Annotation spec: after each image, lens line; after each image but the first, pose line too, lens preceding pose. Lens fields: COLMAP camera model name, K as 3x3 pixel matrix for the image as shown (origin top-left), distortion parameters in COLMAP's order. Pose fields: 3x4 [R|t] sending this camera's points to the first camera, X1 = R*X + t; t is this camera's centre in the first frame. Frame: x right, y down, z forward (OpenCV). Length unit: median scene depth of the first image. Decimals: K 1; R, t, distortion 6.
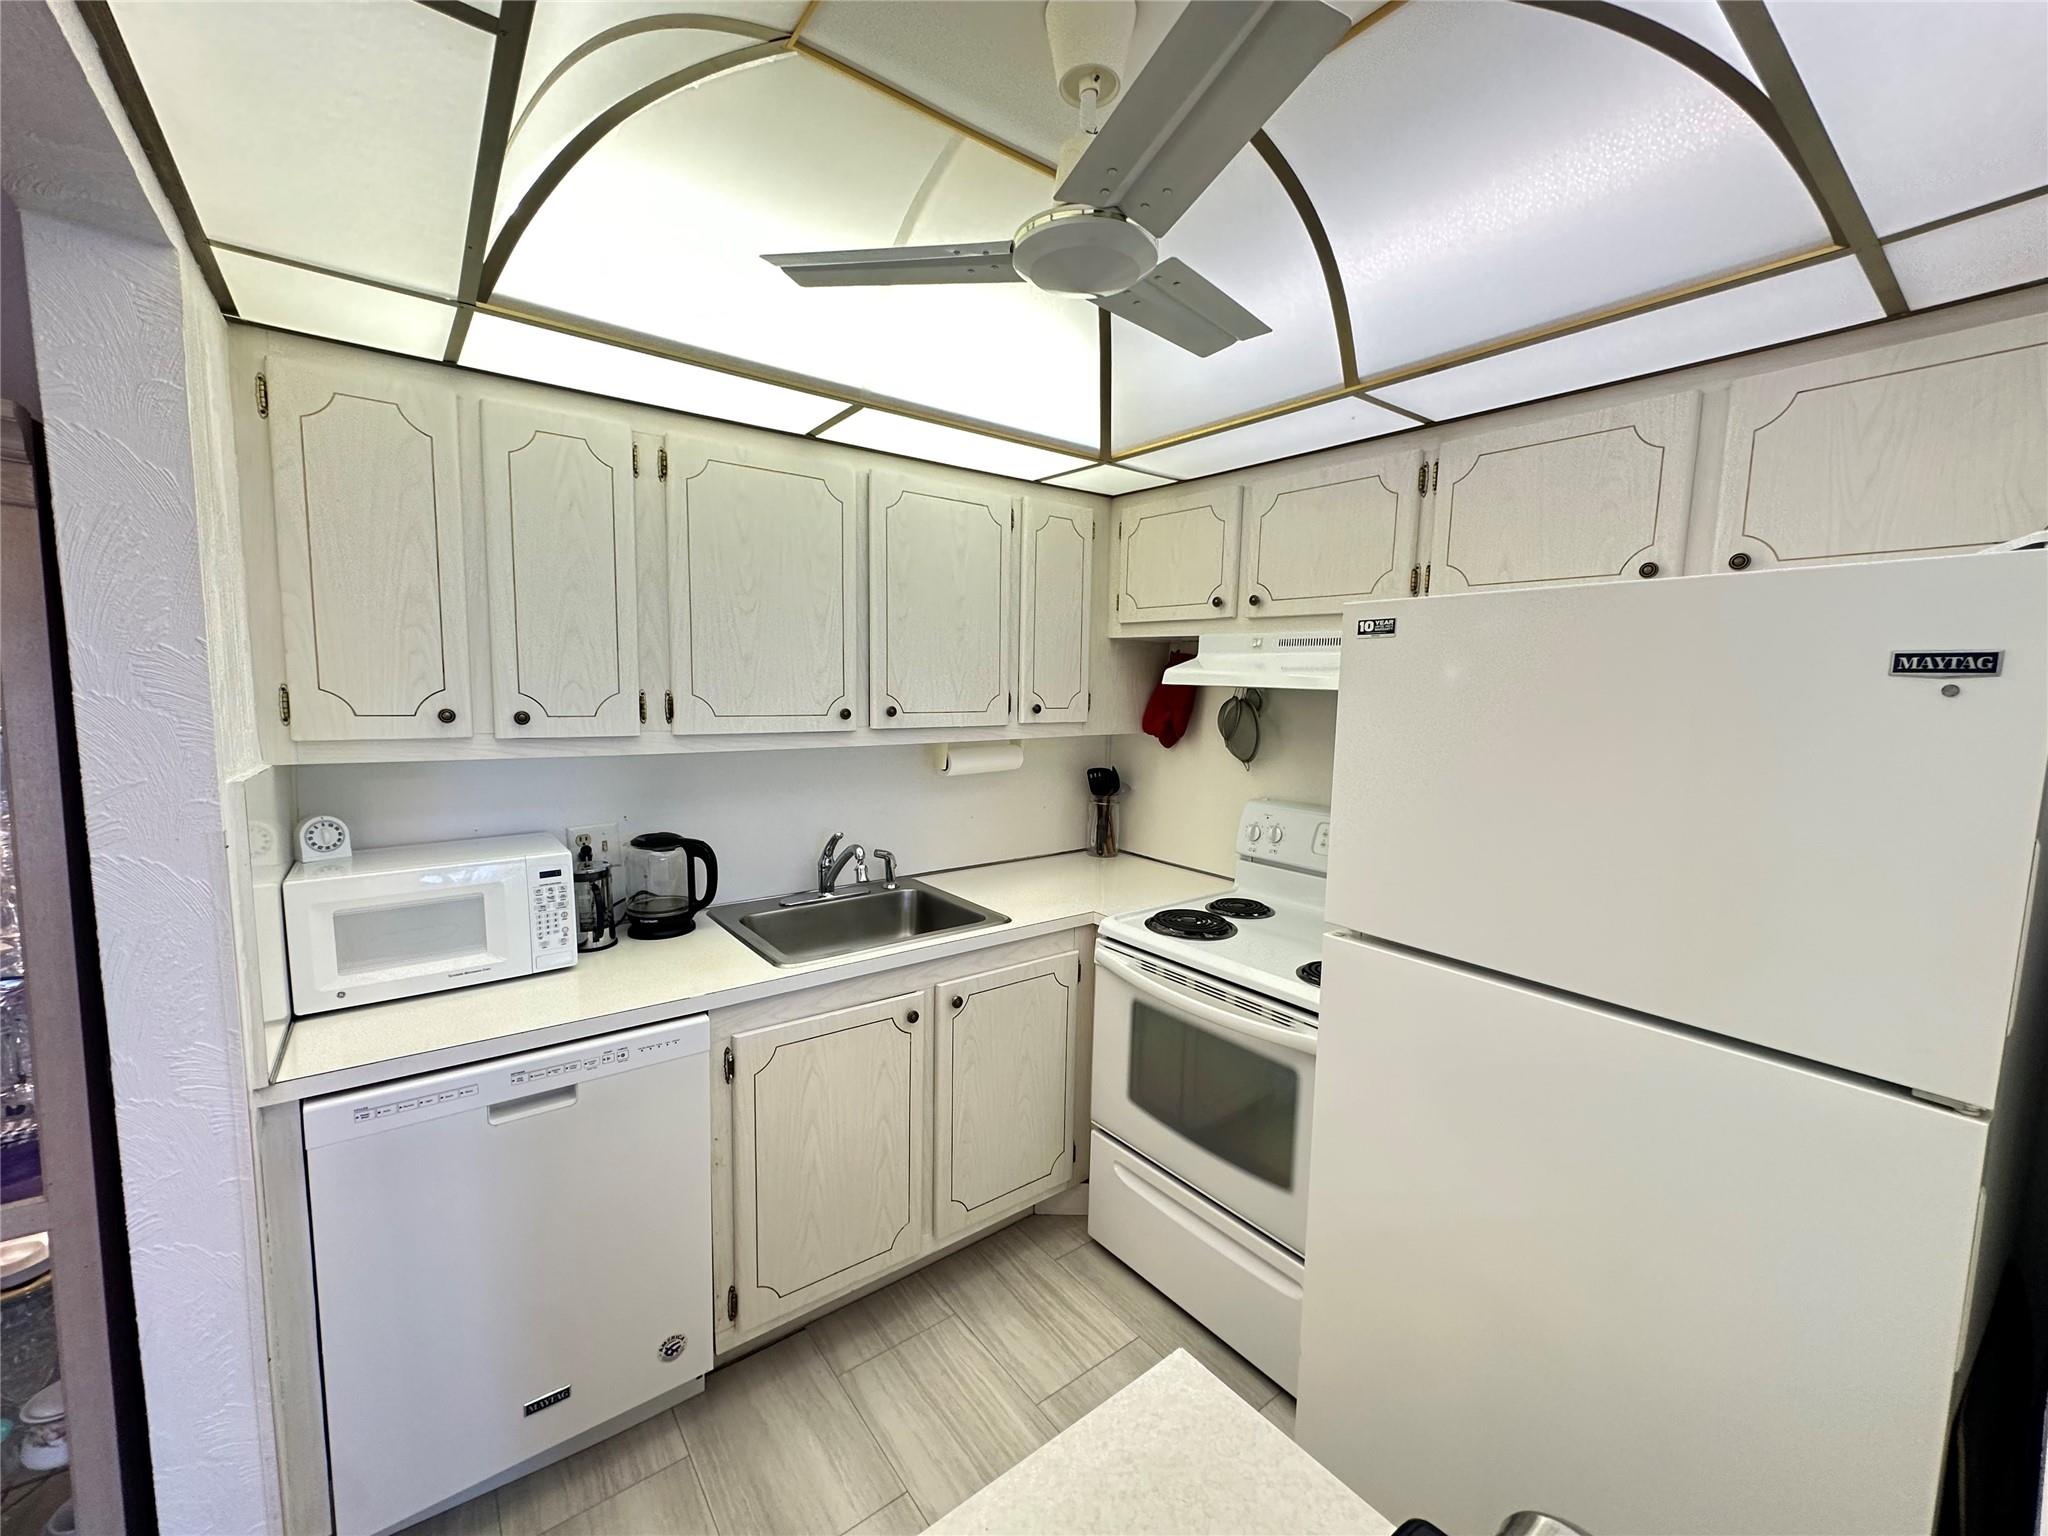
lens RADIAL K [[815.8, 0, 1024.0], [0, 815.8, 768.0], [0, 0, 1]] dist [-0.000827, 0.000286]
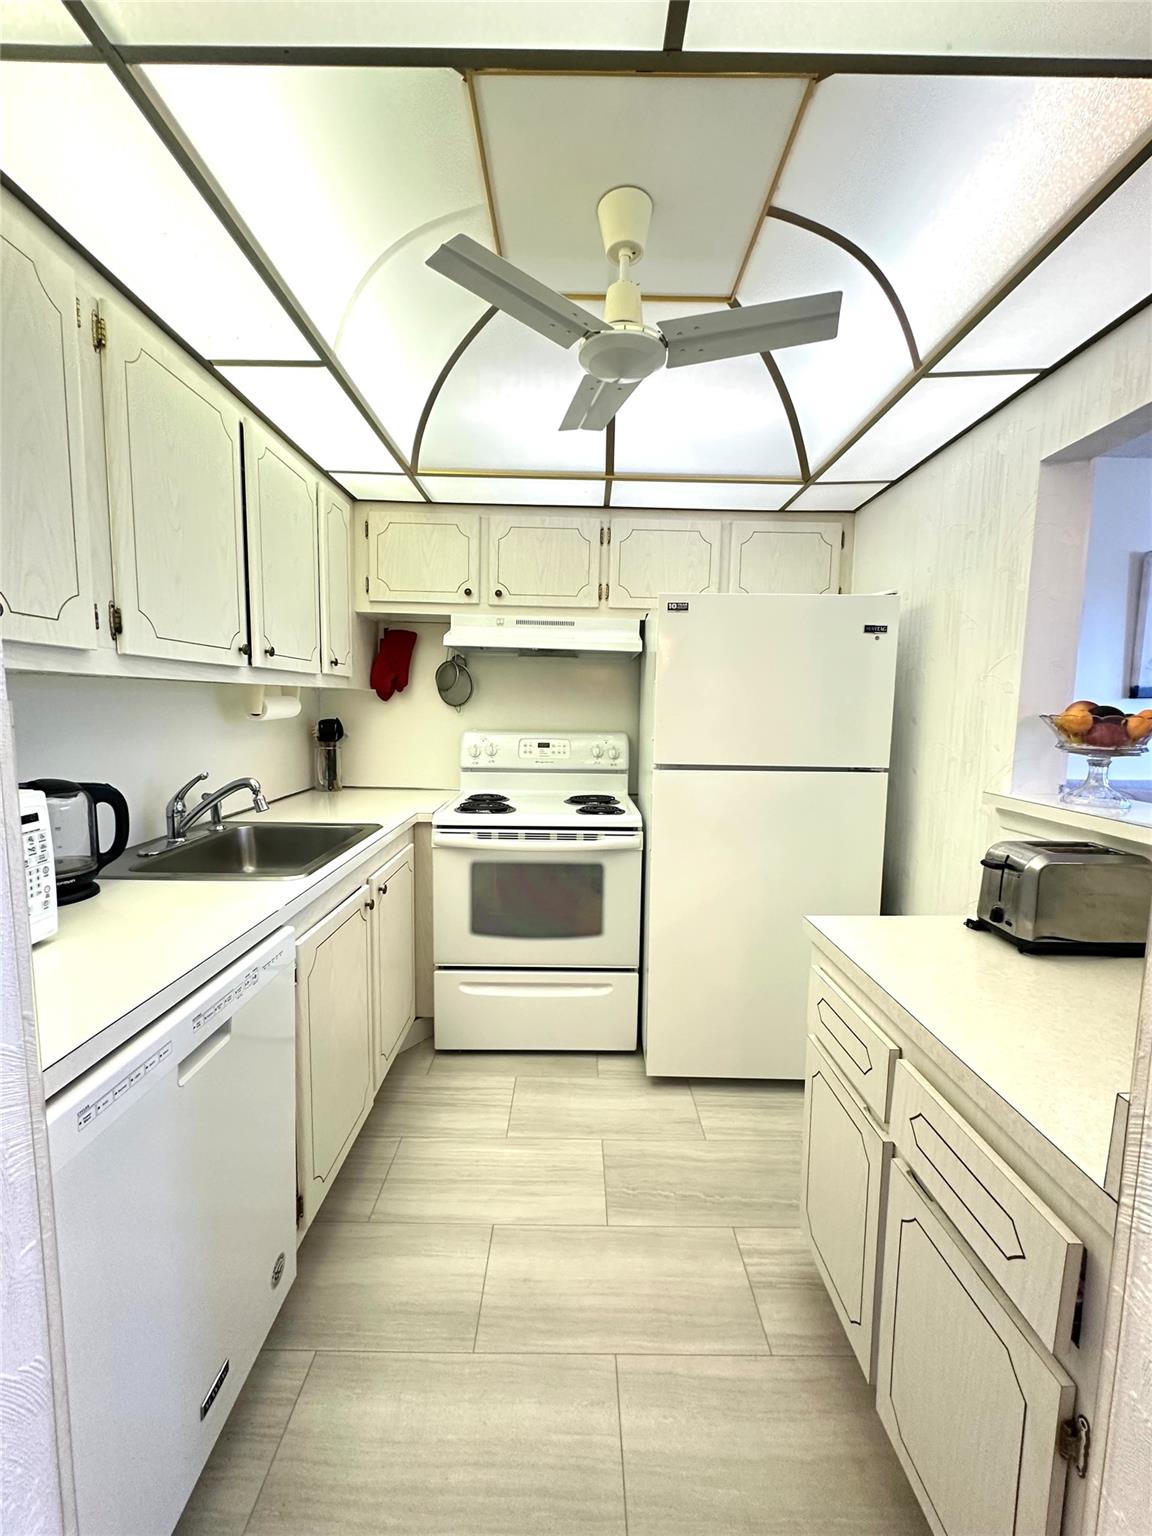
lens RADIAL K [[611.9, 0, 576.0], [0, 611.9, 768.0], [0, 0, 1]] dist [-0.000827, 0.000286]
pose [[0.605199, -0.089920, 0.790980, -0.628852], [0.078458, 0.995500, 0.053140, 0.080178], [-0.792199, 0.029899, 0.609530, 0.207354]]
